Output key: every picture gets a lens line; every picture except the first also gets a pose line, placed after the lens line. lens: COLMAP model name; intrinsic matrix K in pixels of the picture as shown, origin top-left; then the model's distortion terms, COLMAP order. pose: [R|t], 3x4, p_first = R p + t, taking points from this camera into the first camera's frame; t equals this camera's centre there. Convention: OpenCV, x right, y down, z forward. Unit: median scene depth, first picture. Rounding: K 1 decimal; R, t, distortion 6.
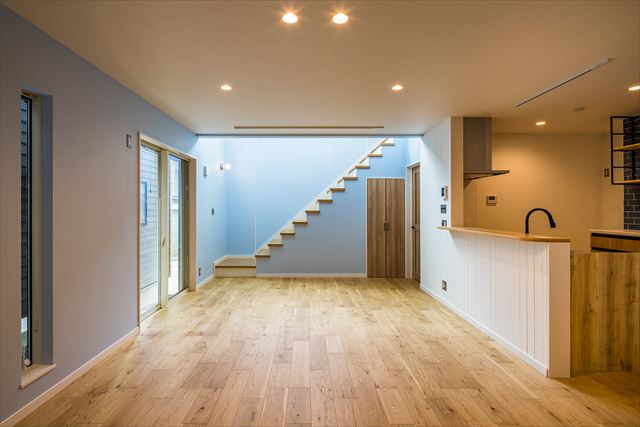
lens RADIAL K [[310.1, 0, 316.9], [0, 310.1, 209.8], [0, 0, 1]] dist [0.002806, -0.002156]
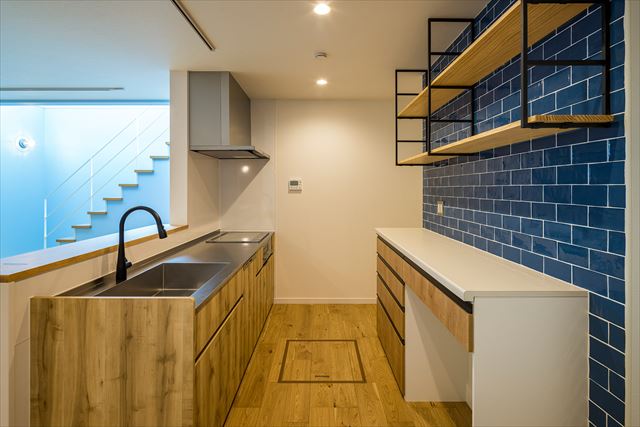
lens RADIAL K [[310.1, 0, 327.5], [0, 310.1, 189.8], [0, 0, 1]] dist [0.002806, -0.002156]
pose [[0.999992, -0.001844, -0.003499, 1.171753], [0.001852, 0.999996, 0.002181, -0.041559], [0.003495, -0.002188, 0.999992, 0.432672]]
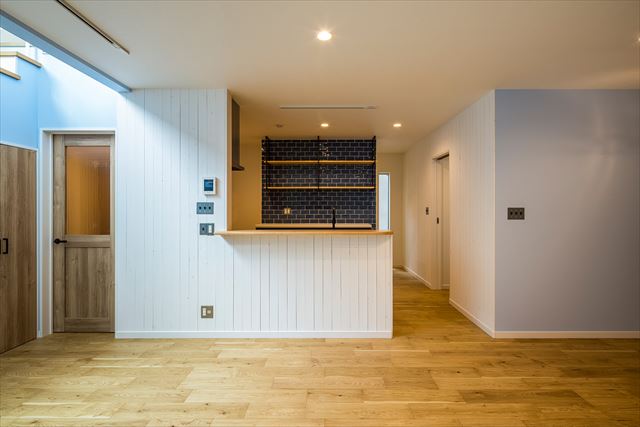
lens RADIAL K [[310.1, 0, 319.5], [0, 310.1, 208.3], [0, 0, 1]] dist [0.002806, -0.002156]
pose [[0.045318, -0.002086, 0.998970, -0.493139], [0.004547, 0.999988, 0.001882, -0.004279], [-0.998962, 0.004457, 0.045327, 1.091135]]
